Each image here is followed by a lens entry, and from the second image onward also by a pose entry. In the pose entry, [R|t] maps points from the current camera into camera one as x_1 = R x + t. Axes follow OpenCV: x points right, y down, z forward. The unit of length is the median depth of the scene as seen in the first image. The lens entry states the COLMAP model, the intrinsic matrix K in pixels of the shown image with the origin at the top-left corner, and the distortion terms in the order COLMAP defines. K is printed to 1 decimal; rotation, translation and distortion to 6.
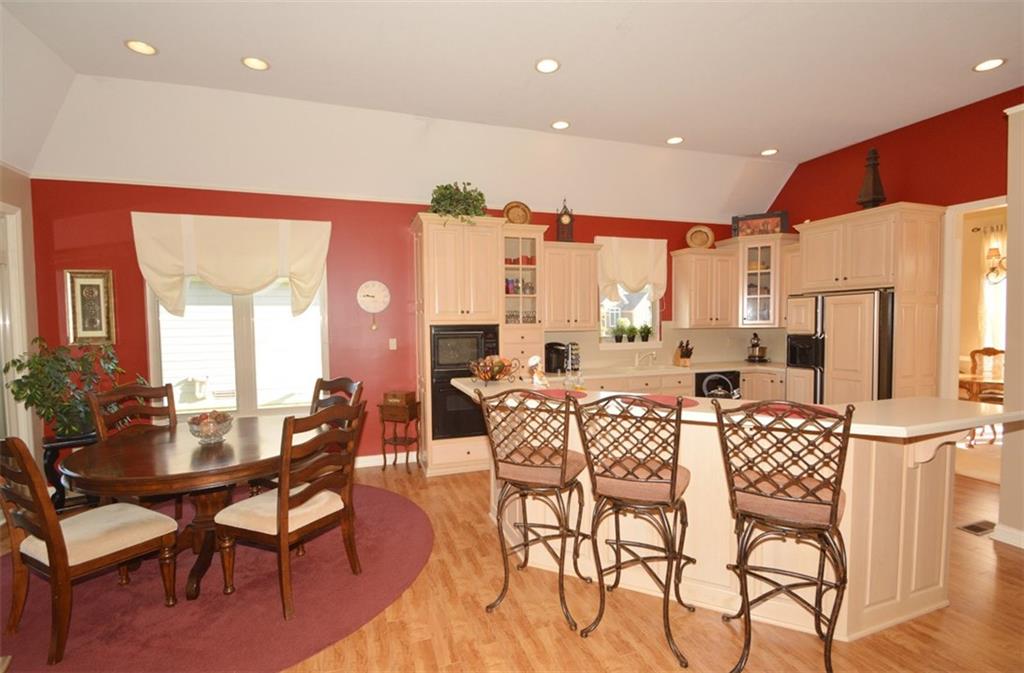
lens RADIAL K [[464.5, 0, 510.9], [0, 464.5, 342.6], [0, 0, 1]] dist [-0.000920, -0.000596]
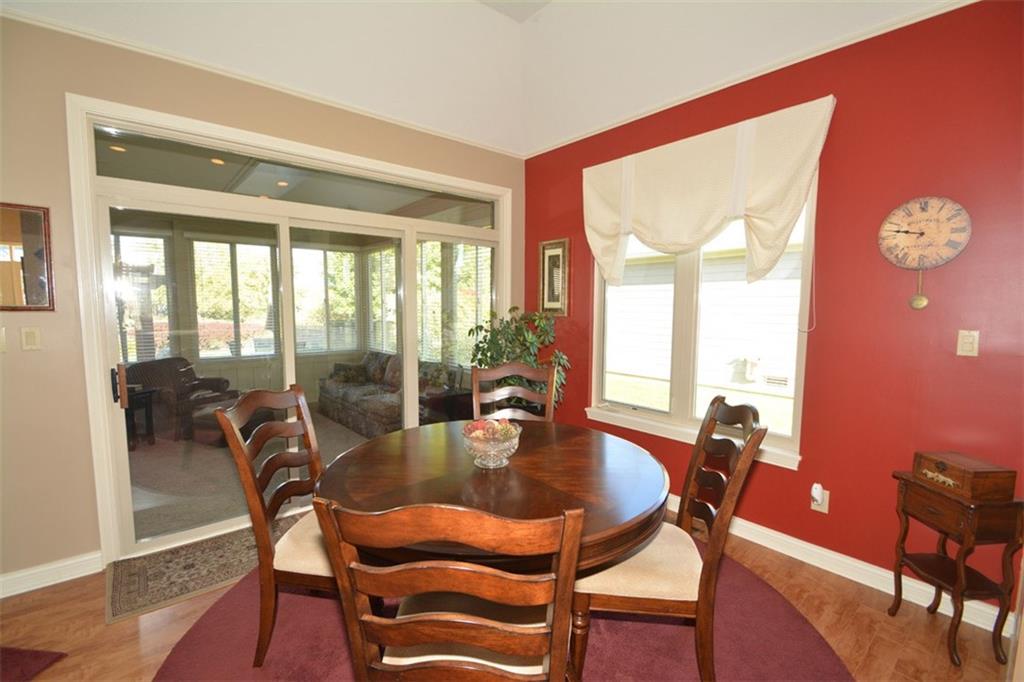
lens RADIAL K [[455.2, 0, 507.0], [0, 455.2, 344.1], [0, 0, 1]] dist [0.005767, -0.003516]
pose [[0.355180, 0.095363, -0.929921, -0.017543], [-0.046684, 0.995351, 0.084242, -0.011092], [0.933631, 0.013491, 0.357981, 0.466702]]
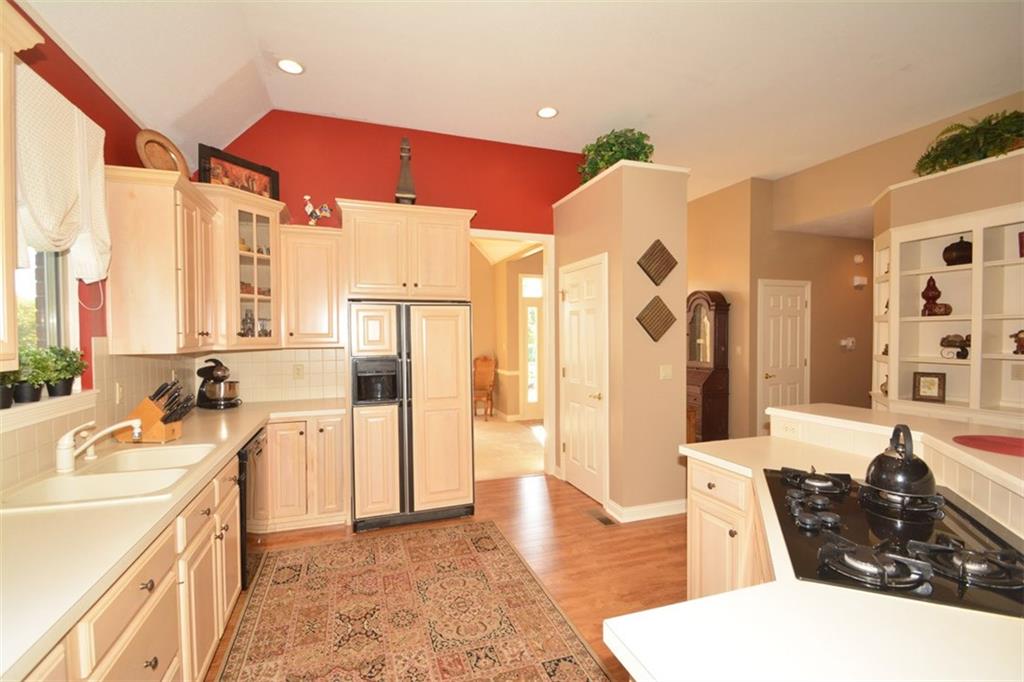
lens RADIAL K [[455.2, 0, 503.0], [0, 455.2, 344.9], [0, 0, 1]] dist [0.005767, -0.003516]
pose [[0.000442, -0.009009, 0.999959, -0.065217], [0.047733, 0.998820, 0.008978, -0.034056], [-0.998860, 0.047727, 0.000872, 0.834556]]
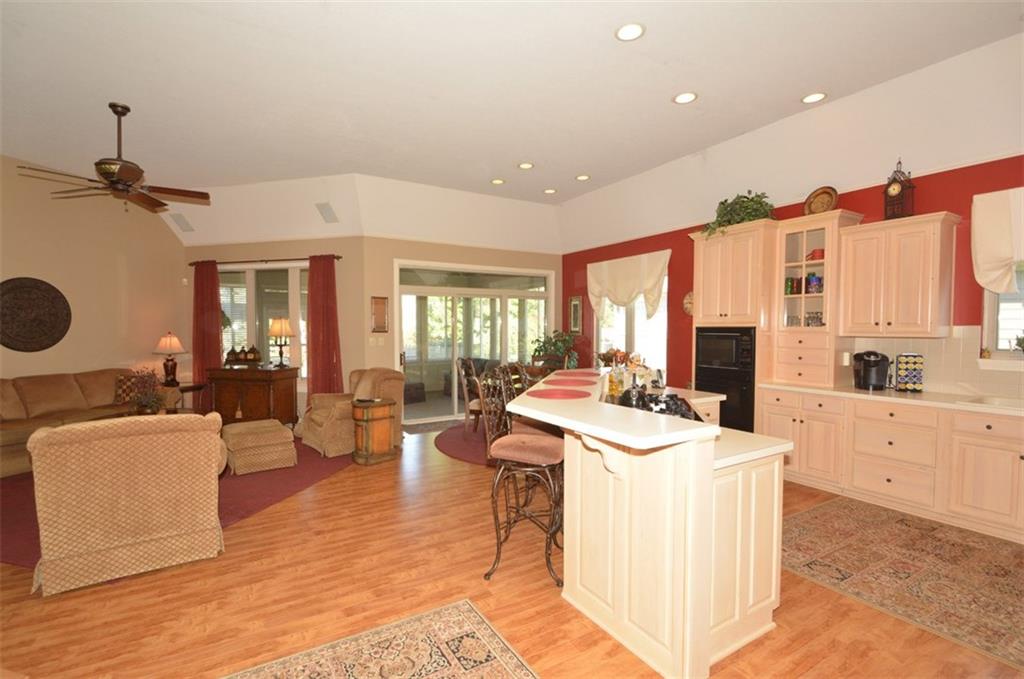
lens RADIAL K [[478.5, 0, 507.3], [0, 478.5, 346.4], [0, 0, 1]] dist [-0.002339, -0.005072]
pose [[0.199075, 0.051393, -0.978636, 0.852038], [-0.043497, 0.998103, 0.043567, -0.018471], [0.979018, 0.033894, 0.200933, 0.263797]]
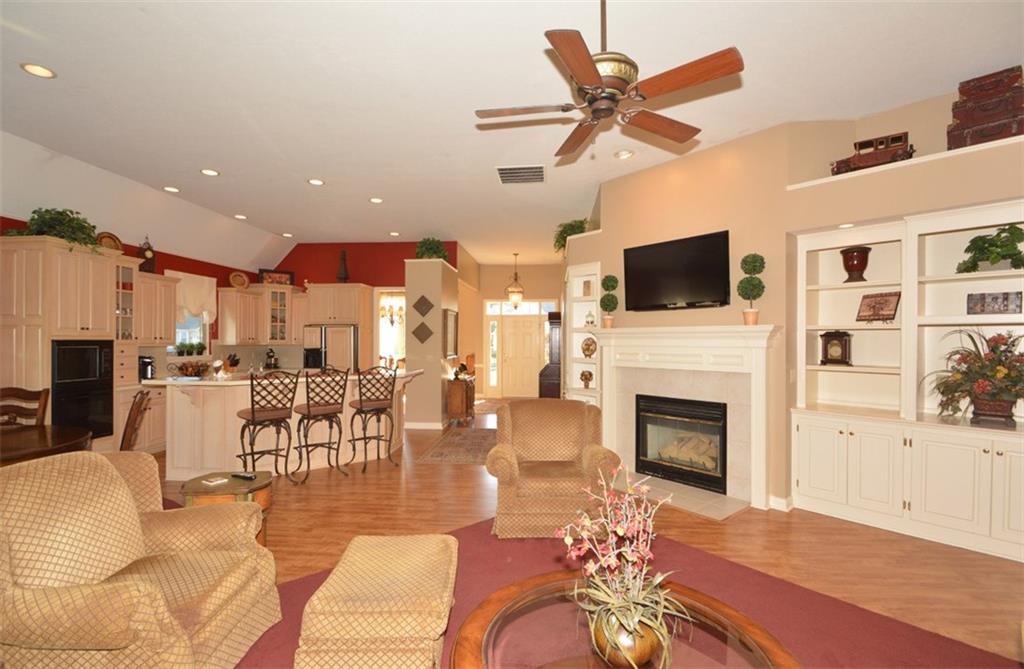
lens RADIAL K [[464.8, 0, 508.6], [0, 464.8, 338.3], [0, 0, 1]] dist [-0.003056, -0.000287]
pose [[0.407059, 0.018466, 0.913215, -0.667102], [0.031782, 0.998904, -0.034366, 0.026888], [-0.912849, 0.043013, 0.406026, -0.369685]]
